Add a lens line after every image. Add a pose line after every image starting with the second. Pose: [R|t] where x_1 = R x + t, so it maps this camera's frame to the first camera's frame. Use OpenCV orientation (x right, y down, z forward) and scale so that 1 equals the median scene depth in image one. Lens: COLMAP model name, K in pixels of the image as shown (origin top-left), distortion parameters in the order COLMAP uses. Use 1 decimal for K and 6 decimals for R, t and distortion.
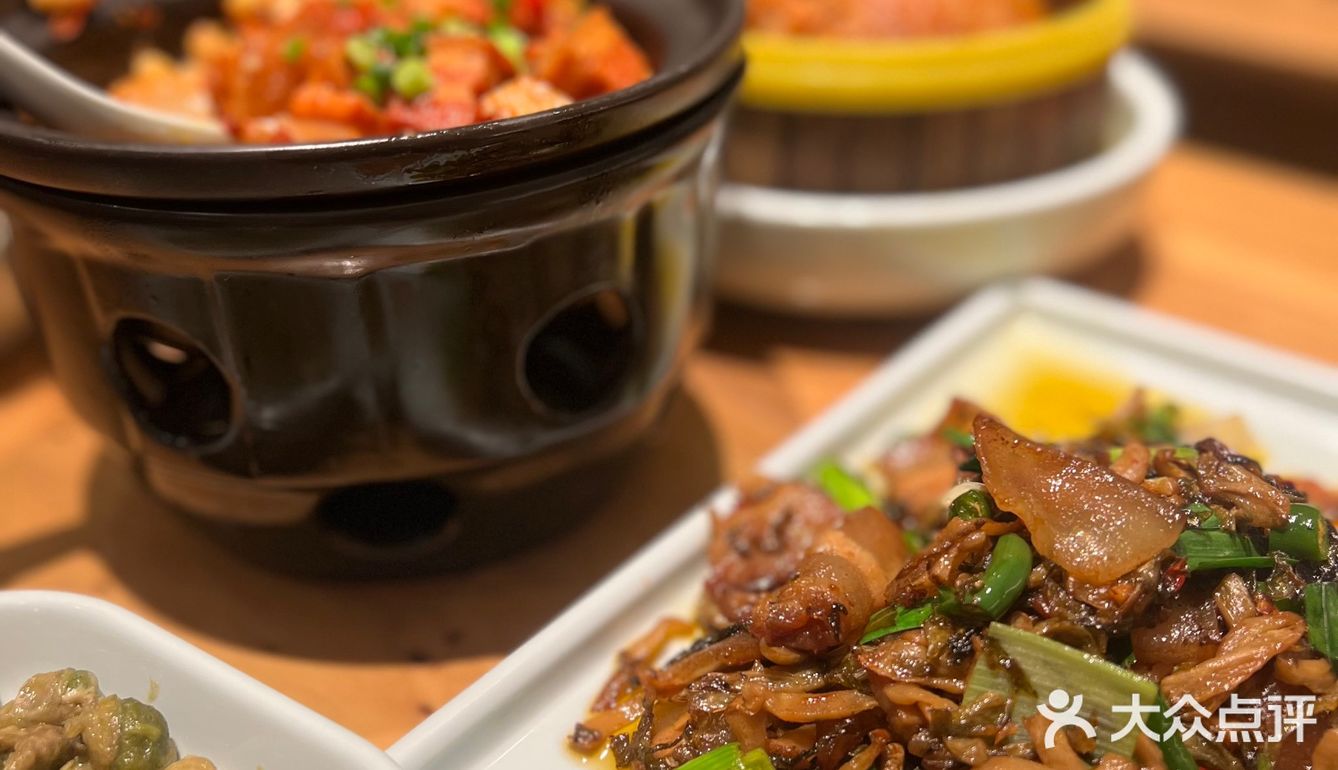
lens RADIAL K [[1294.6, 0, 669.0], [0, 1294.6, 385.0], [0, 0, 1]] dist [-0.002716, -0.013384]
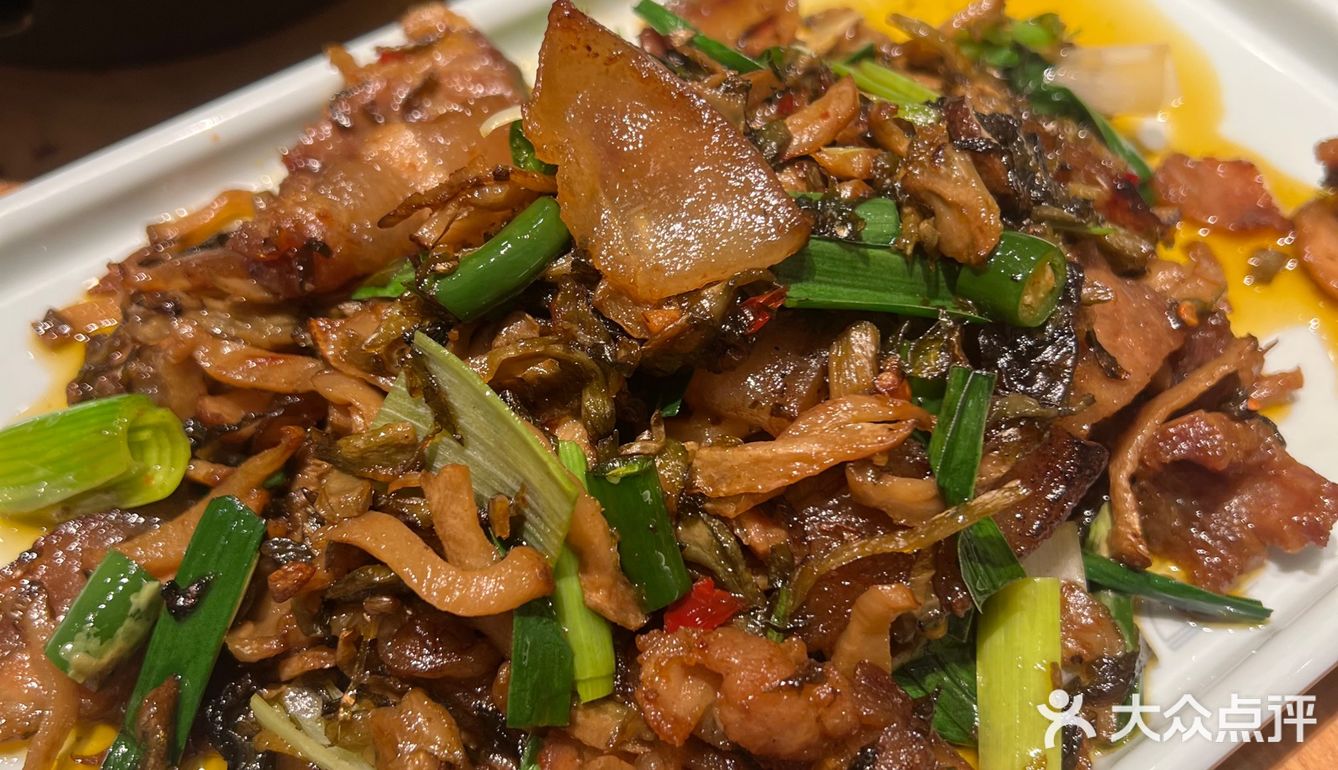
lens RADIAL K [[1294.6, 0, 669.0], [0, 1294.6, 385.0], [0, 0, 1]] dist [-0.002716, -0.013384]
pose [[0.966954, 0.217997, -0.132203, 0.441641], [-0.145778, 0.898164, 0.414790, -0.086046], [0.209162, -0.381811, 0.900262, 0.378741]]
